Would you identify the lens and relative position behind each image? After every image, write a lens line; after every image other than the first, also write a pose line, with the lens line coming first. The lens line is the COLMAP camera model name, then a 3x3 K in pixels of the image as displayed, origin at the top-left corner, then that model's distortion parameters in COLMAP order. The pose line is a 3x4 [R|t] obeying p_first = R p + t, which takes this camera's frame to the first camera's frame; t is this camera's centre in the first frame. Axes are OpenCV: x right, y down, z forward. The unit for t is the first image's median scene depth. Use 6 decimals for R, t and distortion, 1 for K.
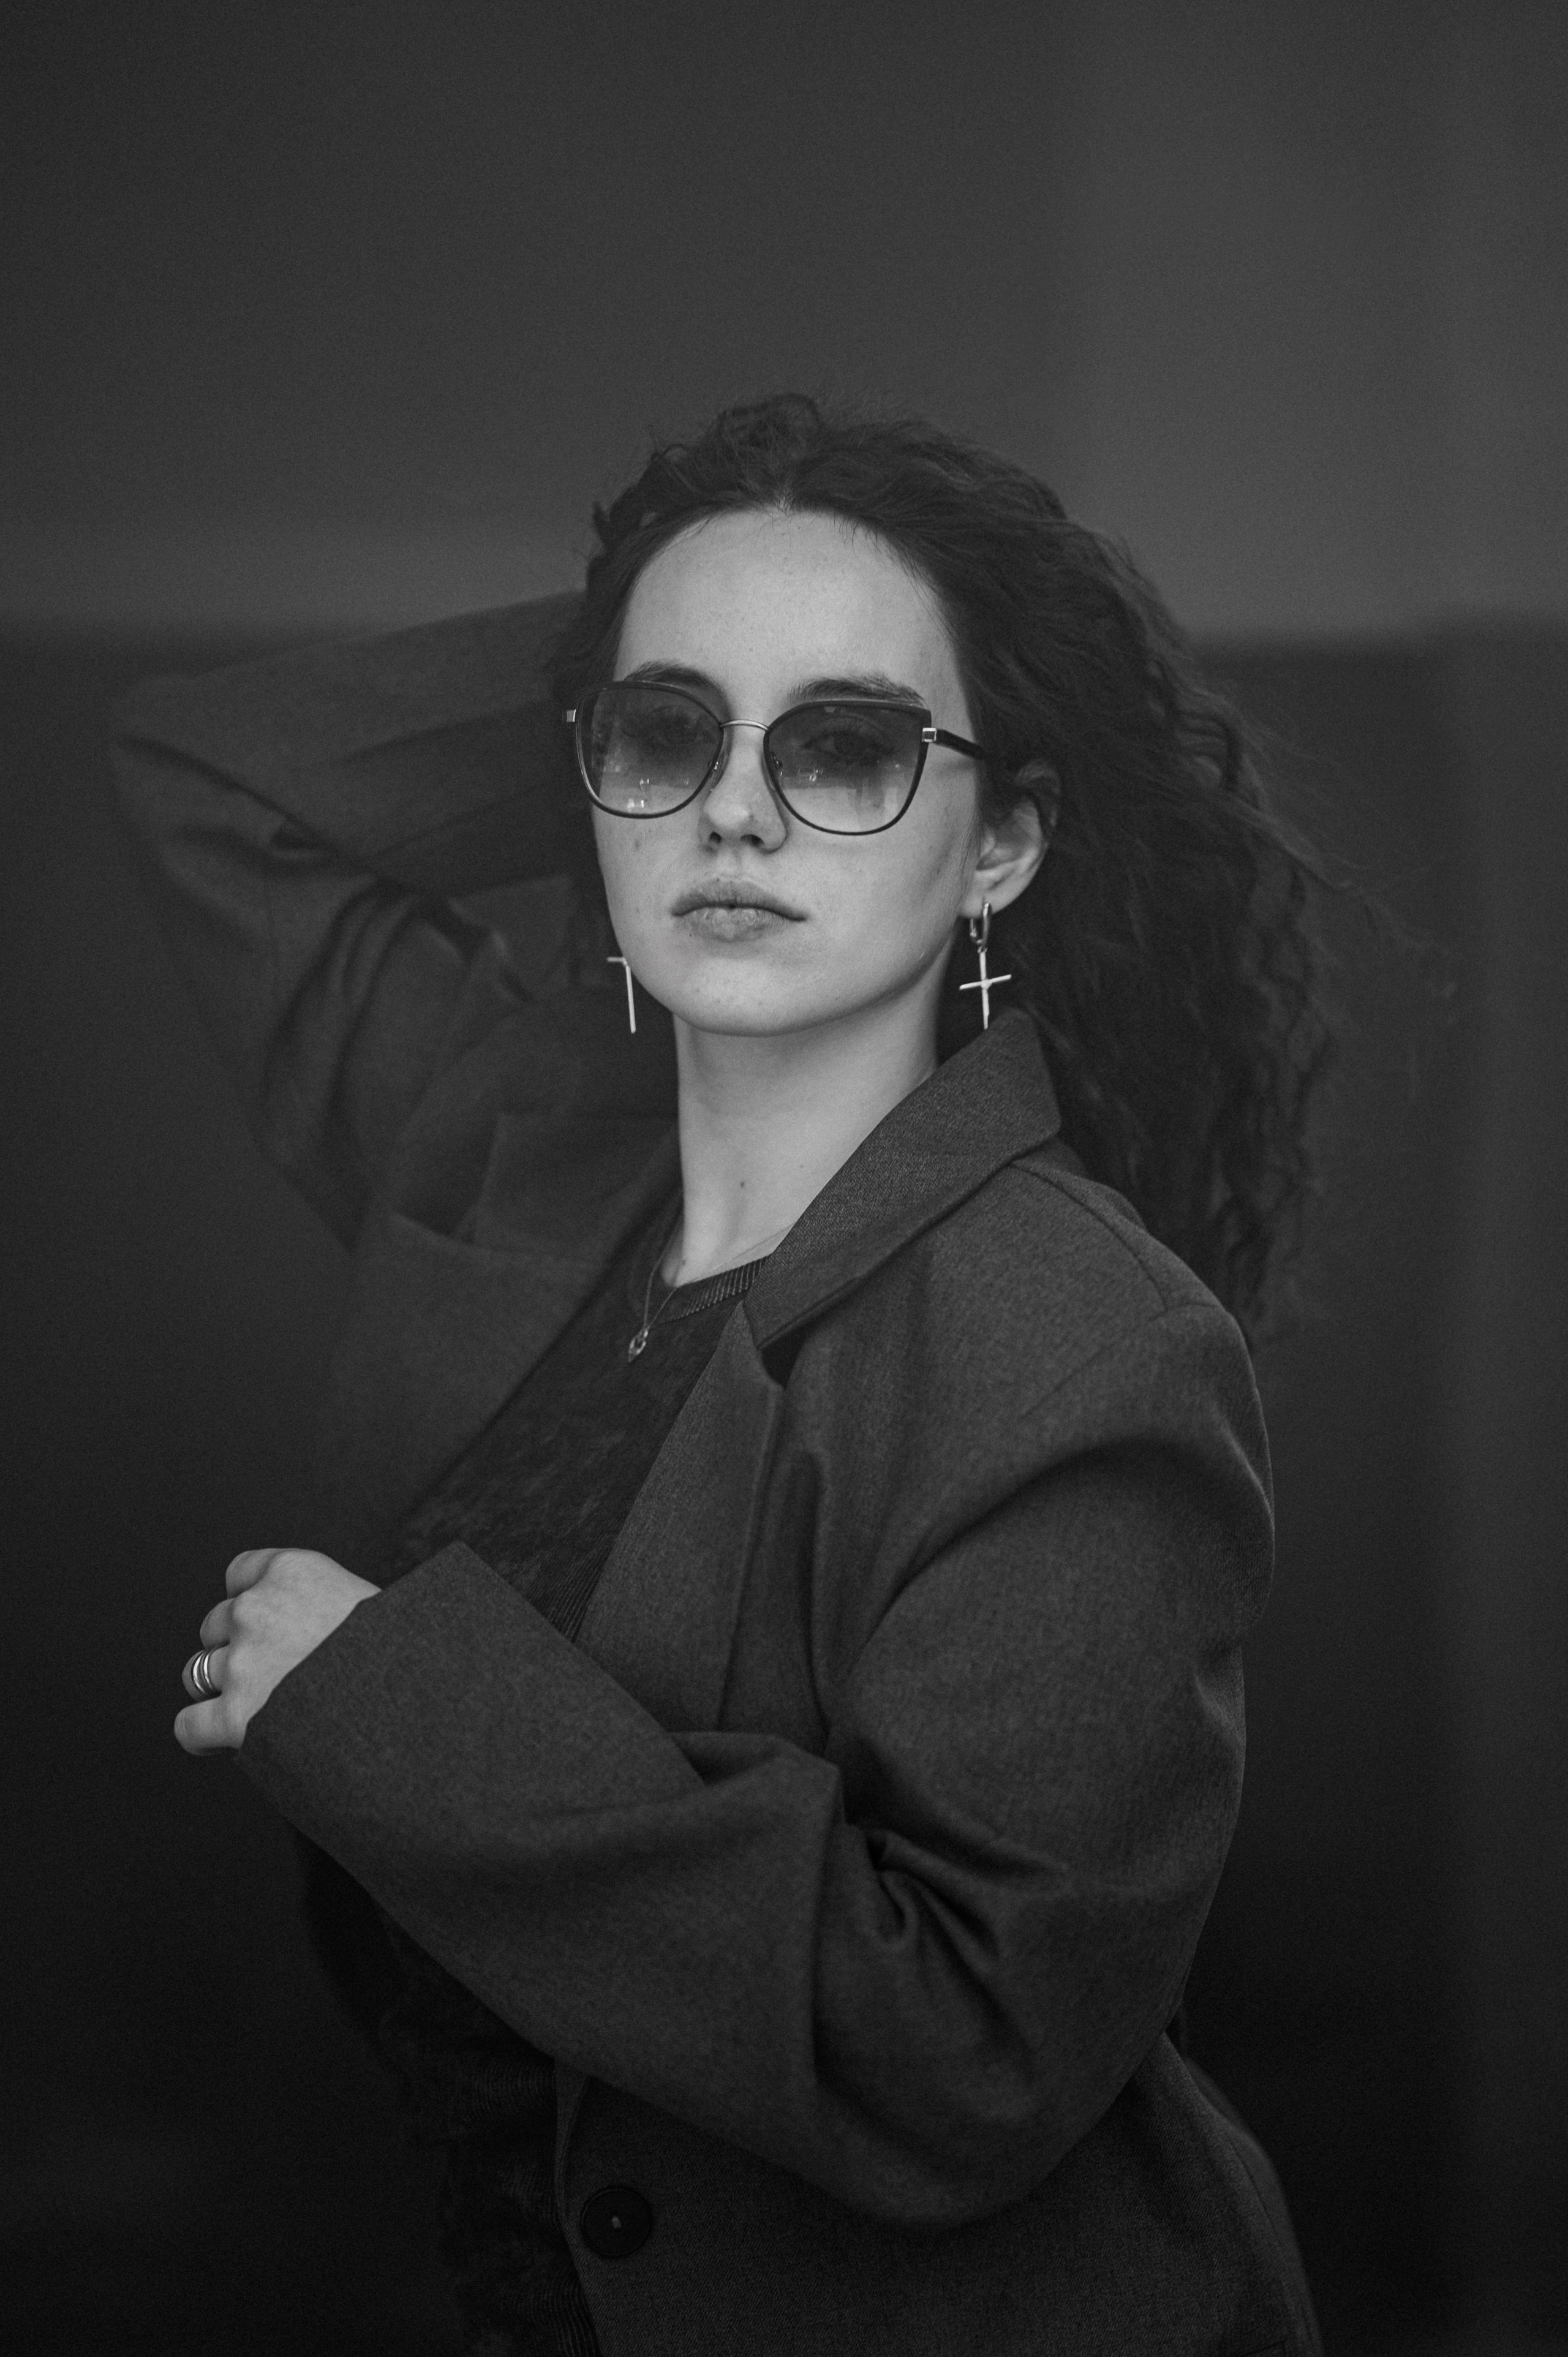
lens RADIAL K [[5792.2, 0, 788.9], [0, 5792.2, 1195.8], [0, 0, 1]] dist [-0.094649, 0.000000]
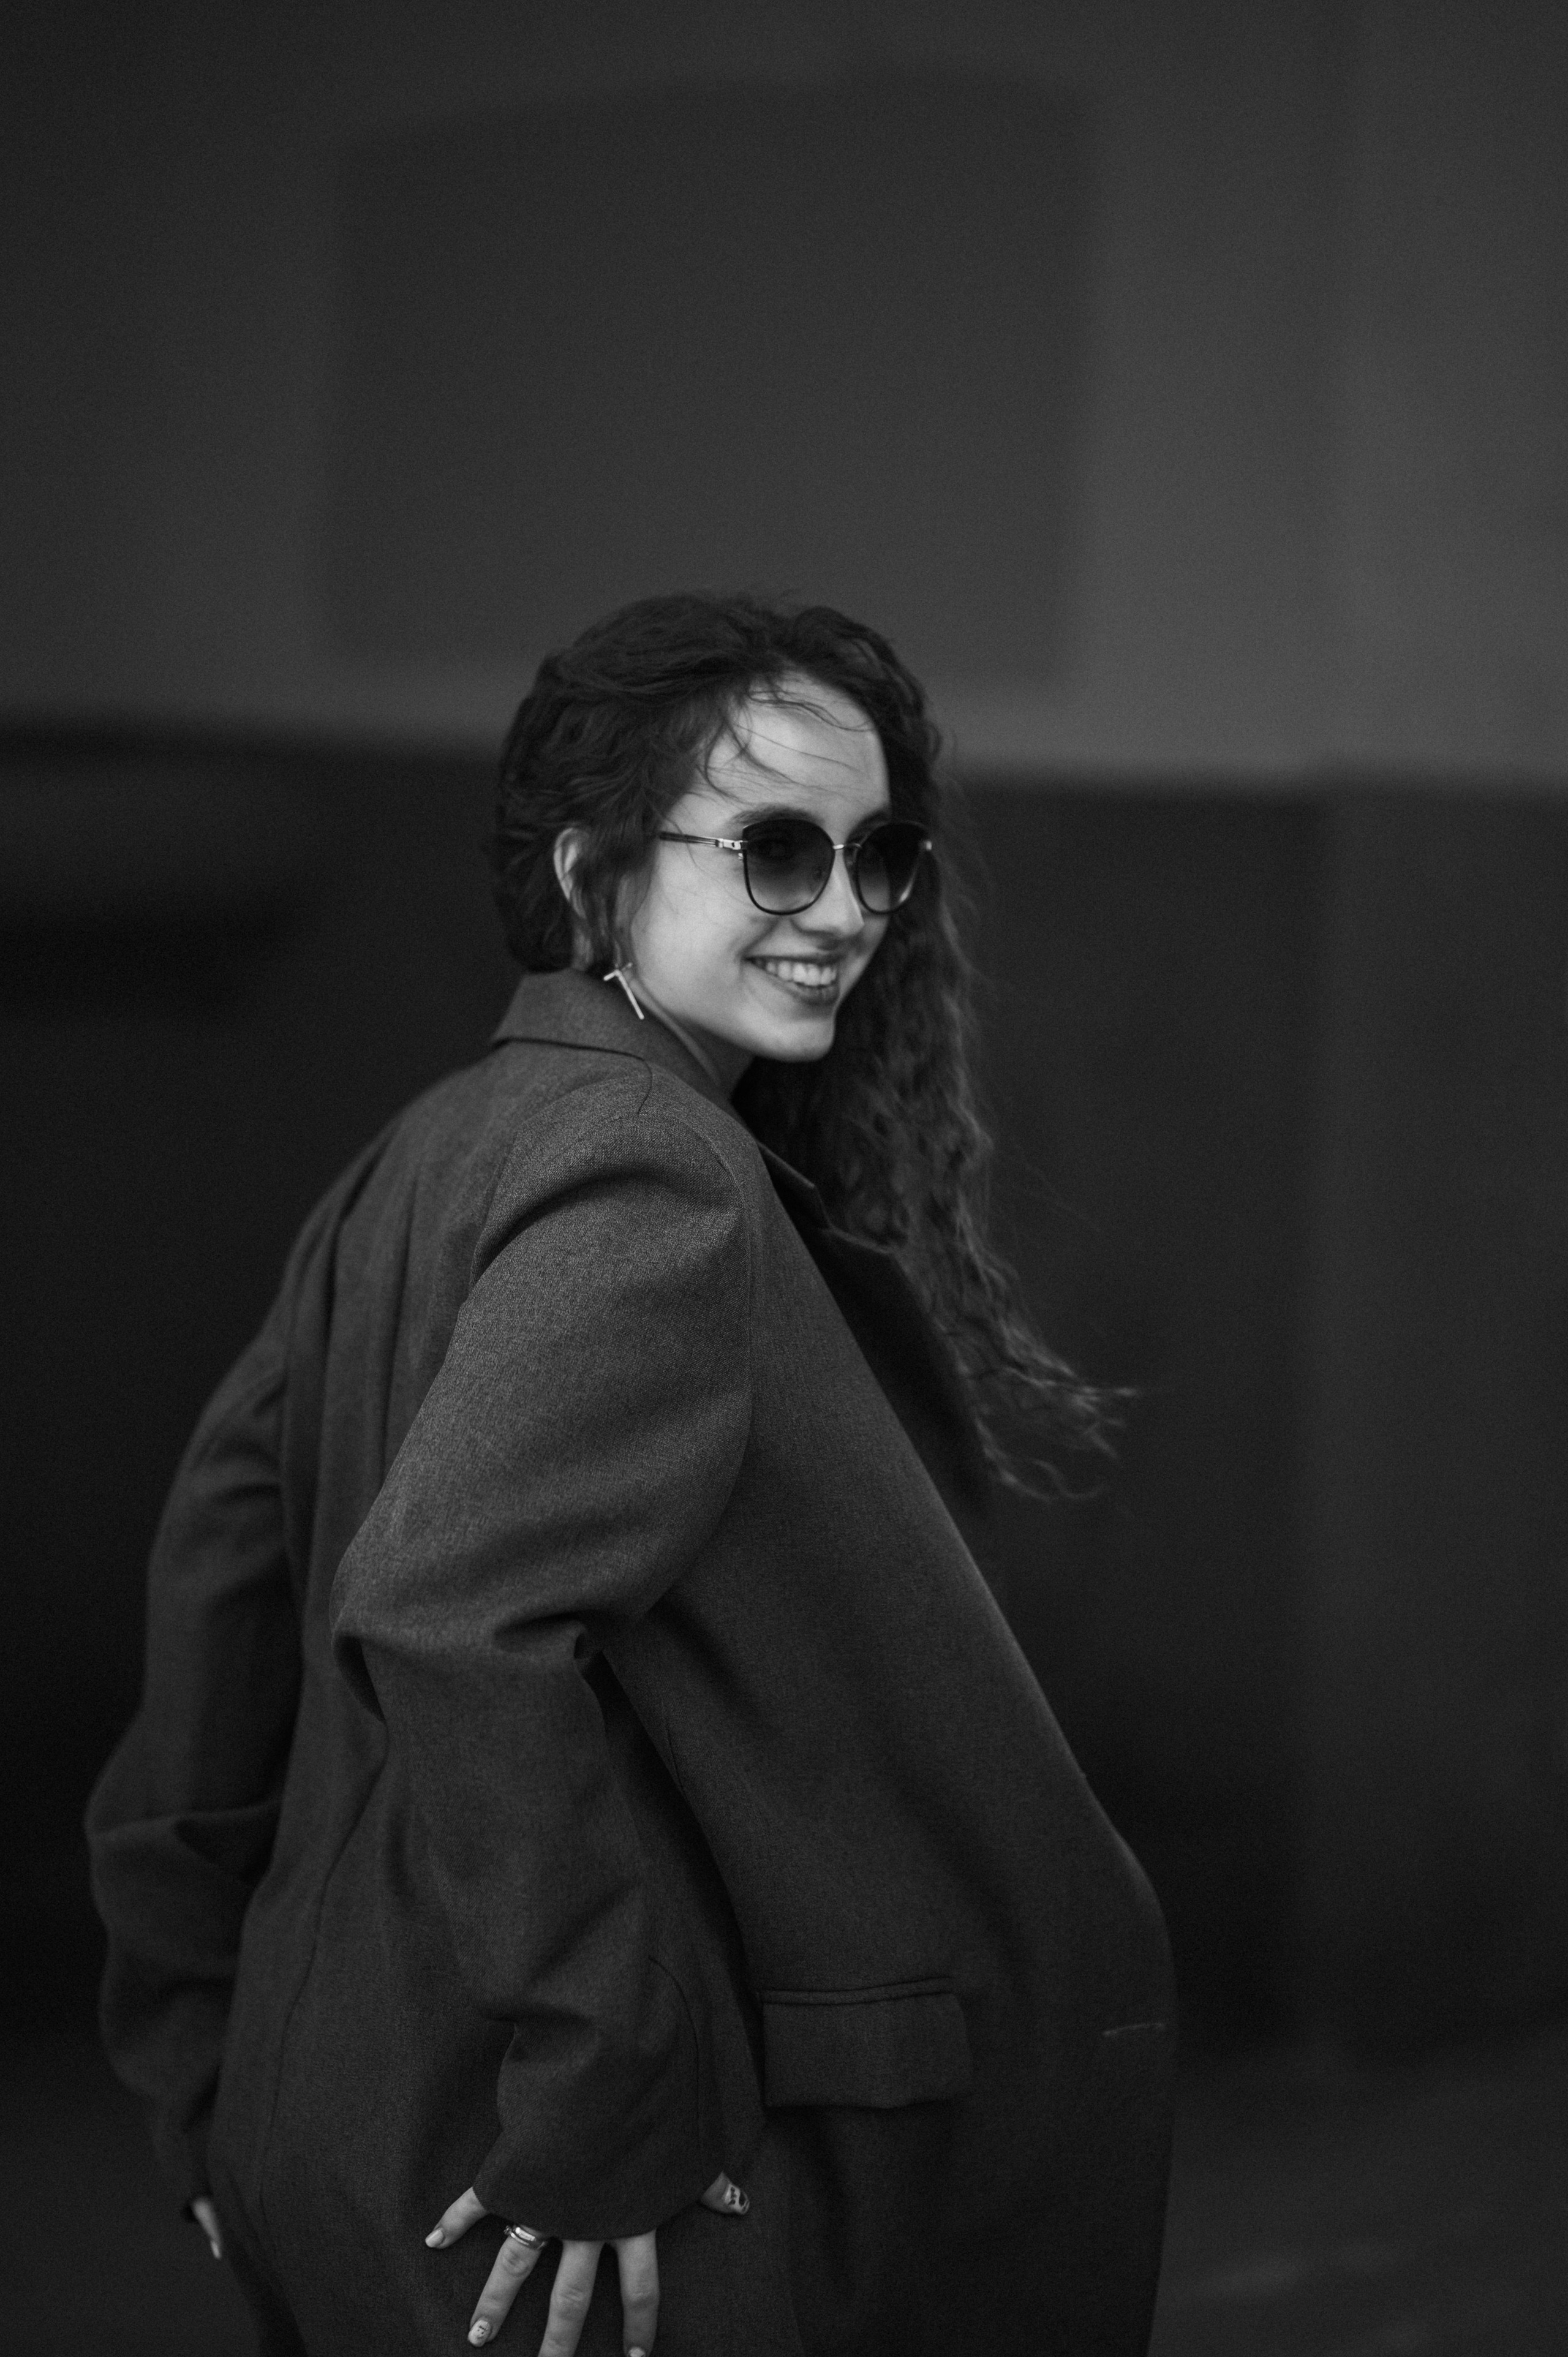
lens RADIAL K [[5792.2, 0, 779.3], [0, 5792.2, 1170.5], [0, 0, 1]] dist [-0.094649, 0.000000]
pose [[0.999926, -0.000495, 0.012174, -0.001809], [0.000261, 0.999816, 0.019175, -0.005829], [-0.012181, -0.019170, 0.999742, -0.102269]]
